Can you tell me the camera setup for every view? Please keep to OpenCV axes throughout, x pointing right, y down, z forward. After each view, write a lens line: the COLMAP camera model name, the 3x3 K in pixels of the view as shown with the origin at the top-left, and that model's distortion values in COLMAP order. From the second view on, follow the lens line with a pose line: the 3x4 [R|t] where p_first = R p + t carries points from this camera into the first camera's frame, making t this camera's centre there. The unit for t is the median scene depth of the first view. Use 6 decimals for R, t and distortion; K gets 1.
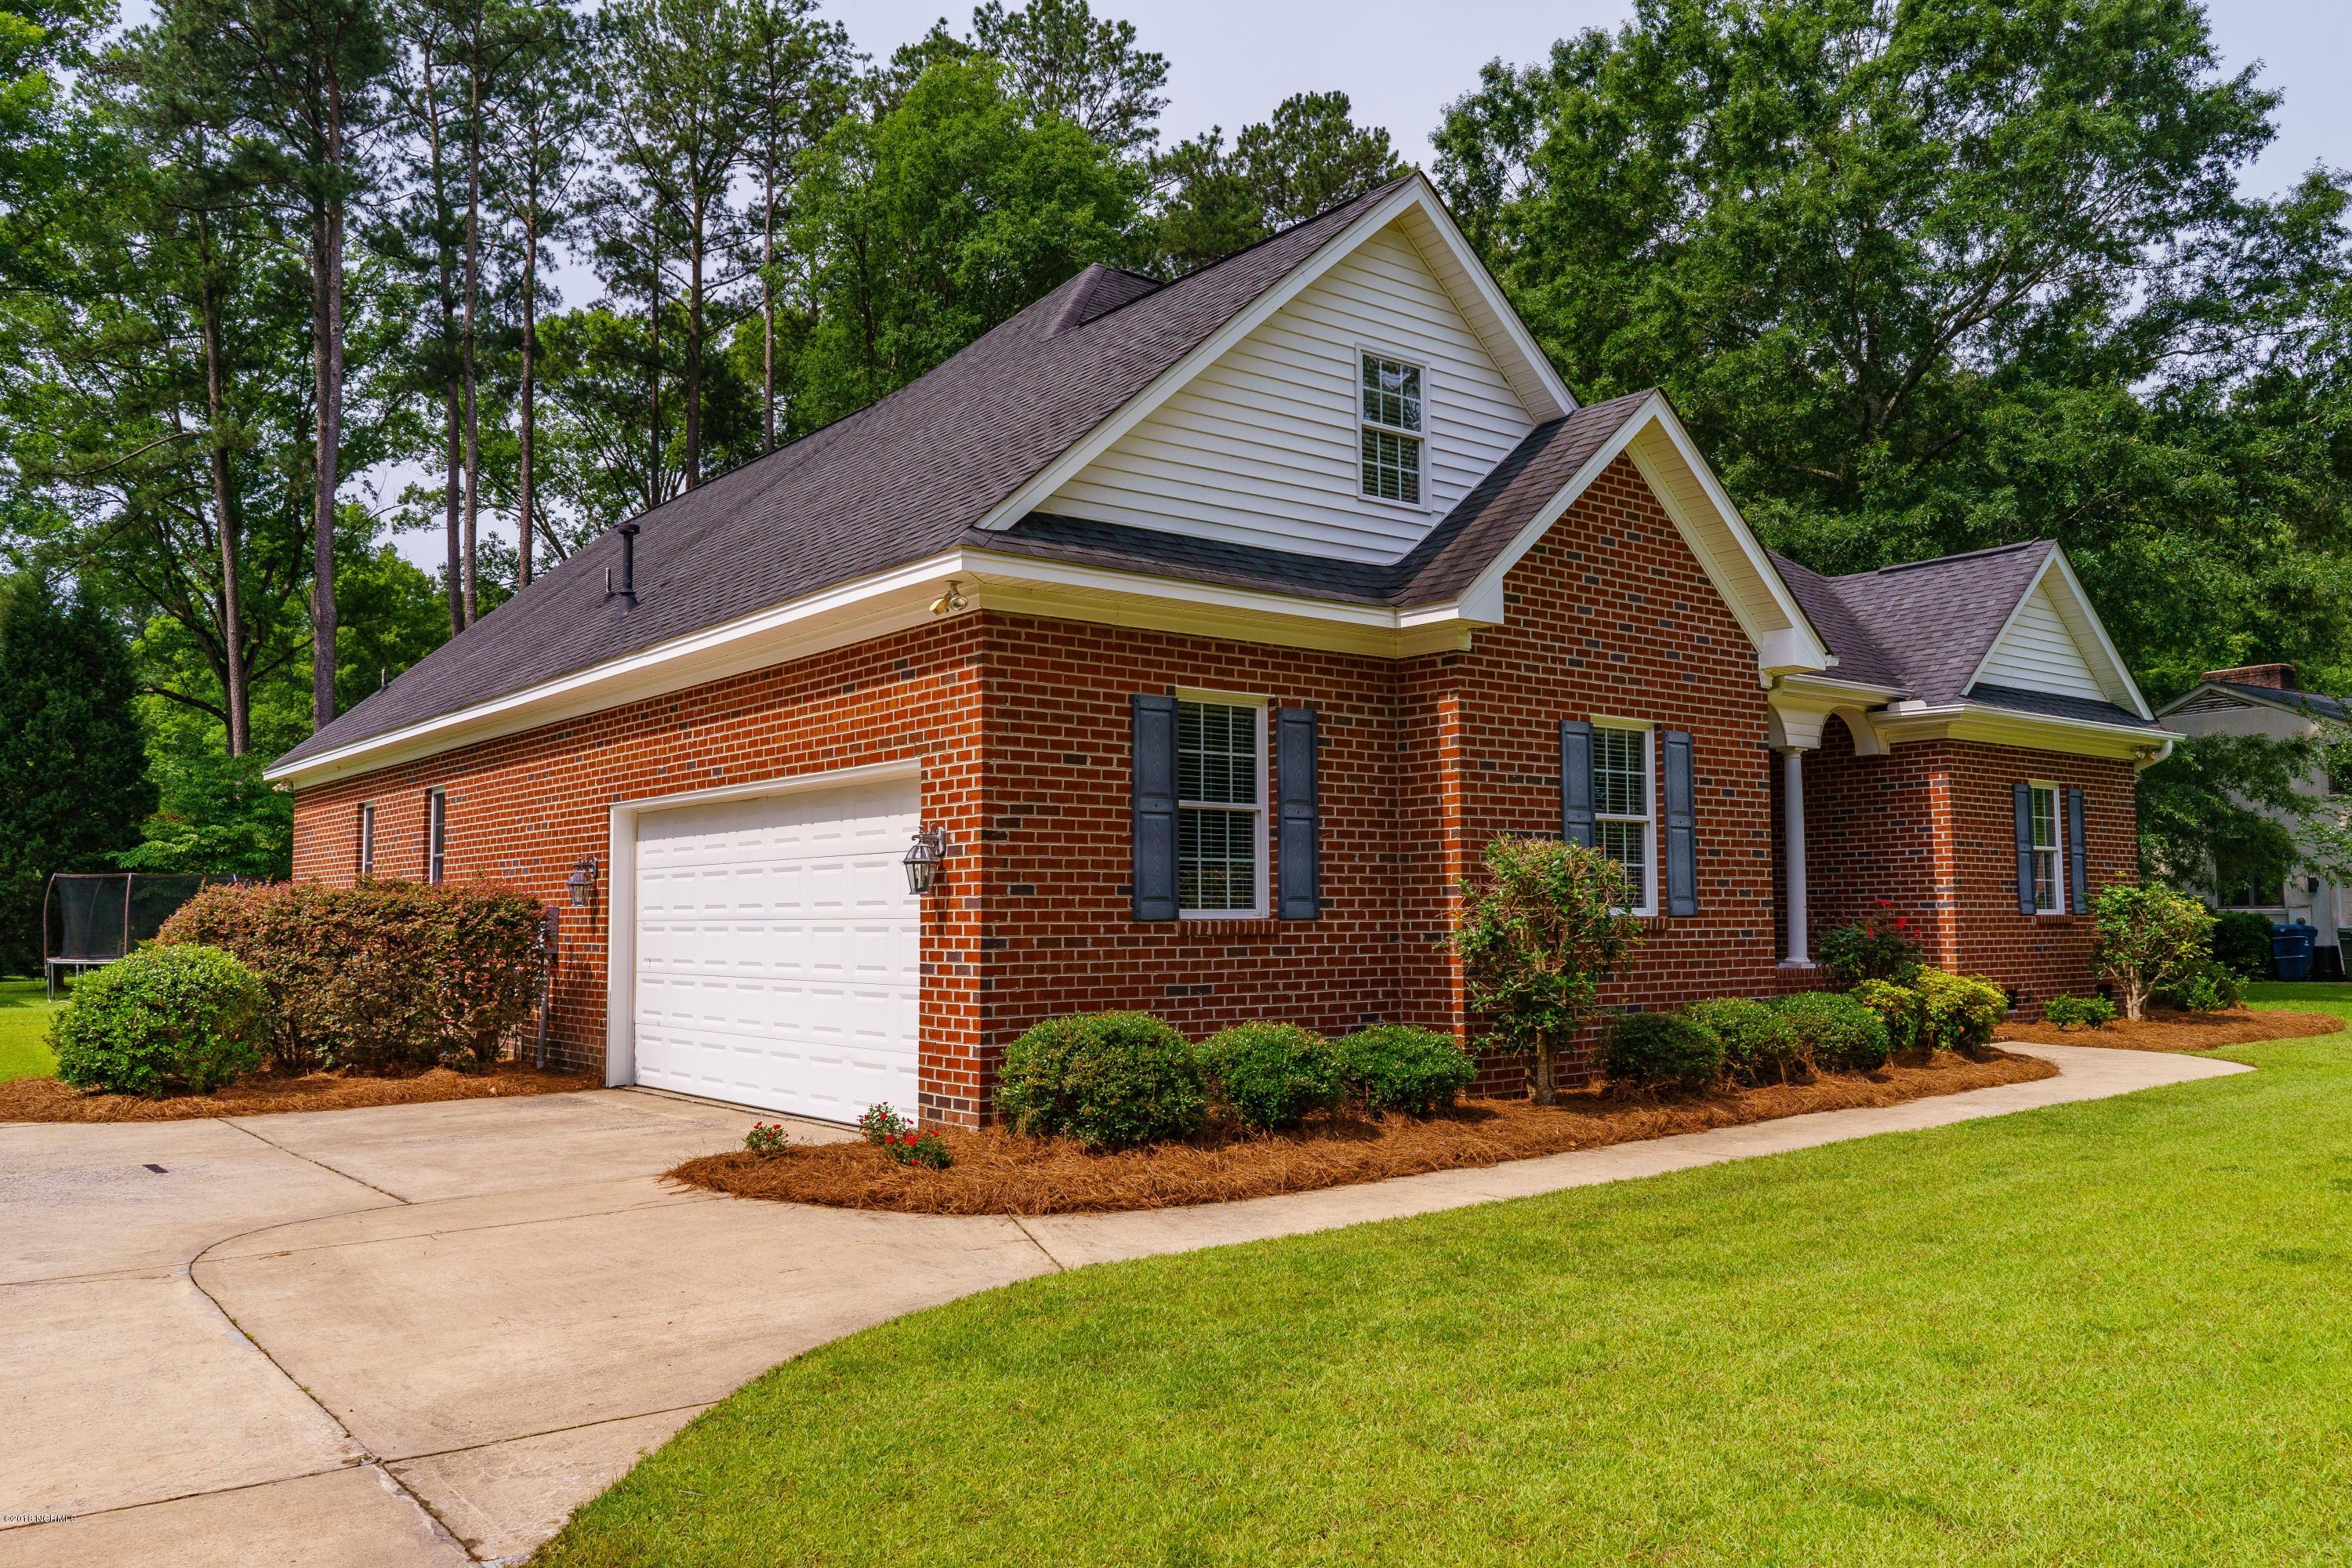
lens RADIAL K [[1852.9, 0, 1164.6], [0, 1852.9, 768.1], [0, 0, 1]] dist [-0.012247, -0.001862]
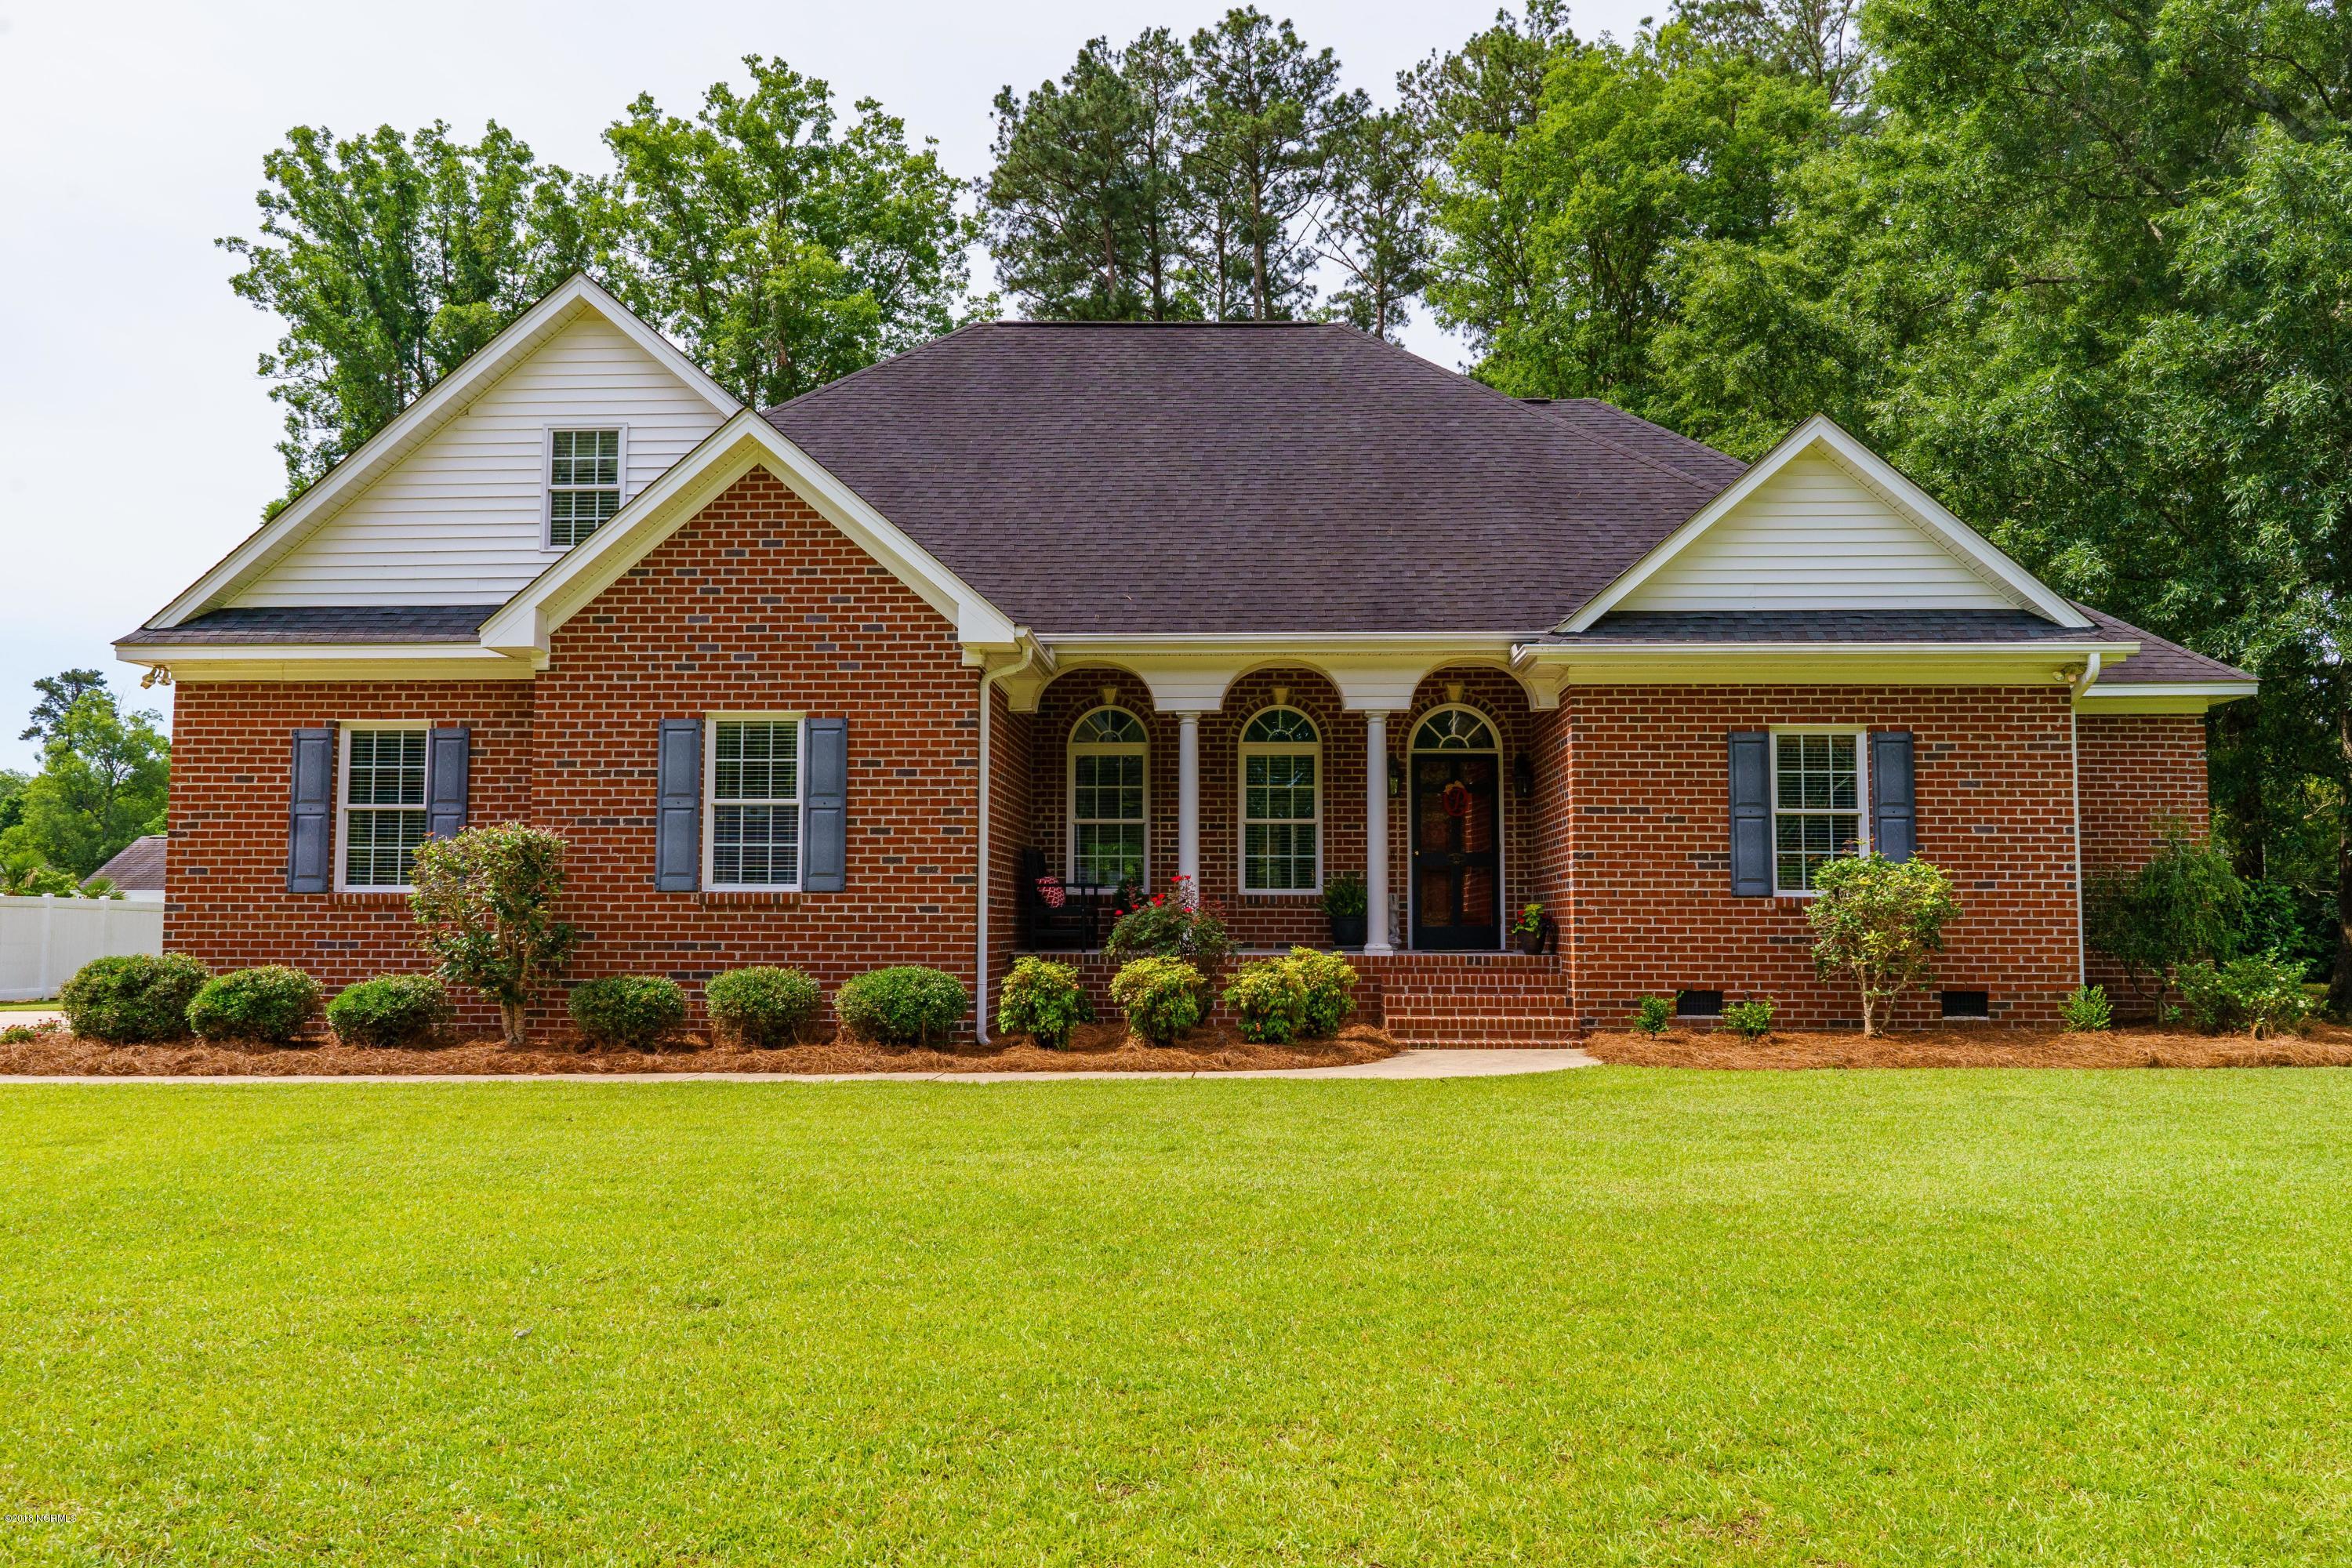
lens RADIAL K [[1837.5, 0, 1176.0], [0, 1837.5, 784.0], [0, 0, 1]] dist [-0.014651, -0.002504]
pose [[0.737060, -0.051429, -0.673867, 1.370963], [0.046712, 0.998593, -0.025119, 0.065152], [0.674211, -0.012963, 0.738425, 0.430699]]
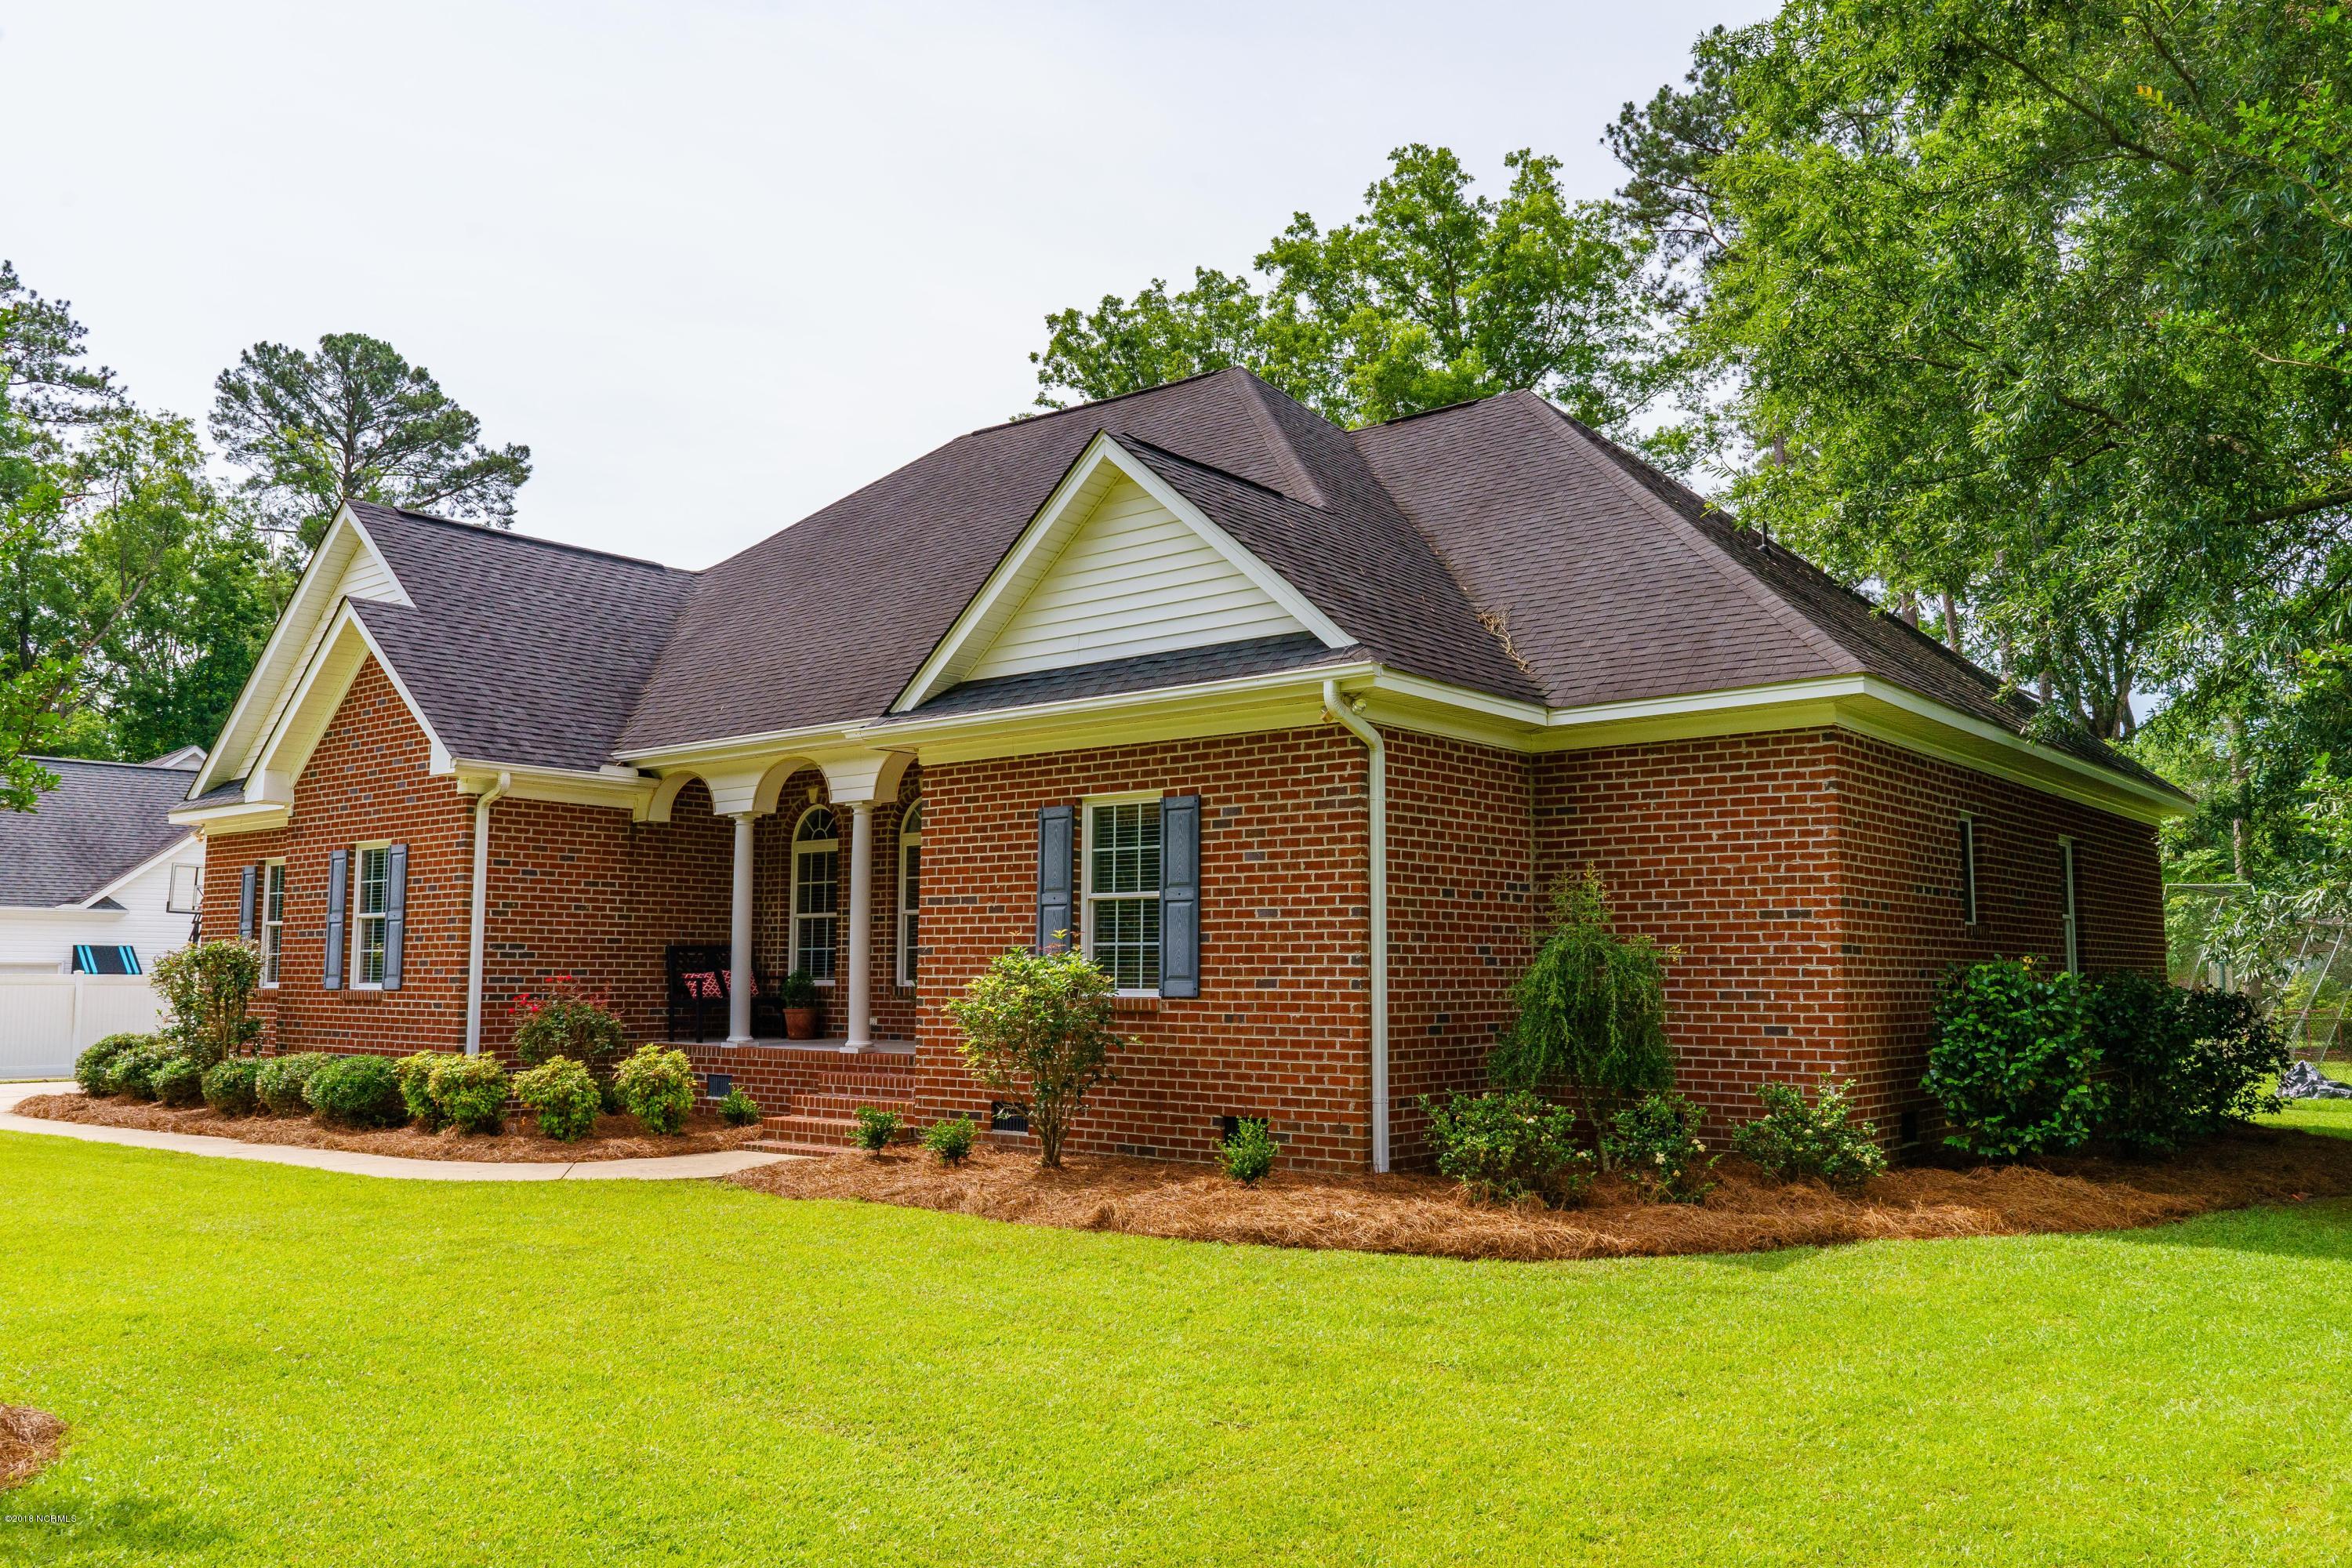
lens RADIAL K [[1852.9, 0, 1164.6], [0, 1852.9, 768.1], [0, 0, 1]] dist [-0.012247, -0.001862]
pose [[0.159671, -0.112689, -0.980717, 1.955044], [0.069272, 0.992293, -0.102740, 0.115279], [0.984737, -0.051532, 0.166247, 1.585157]]
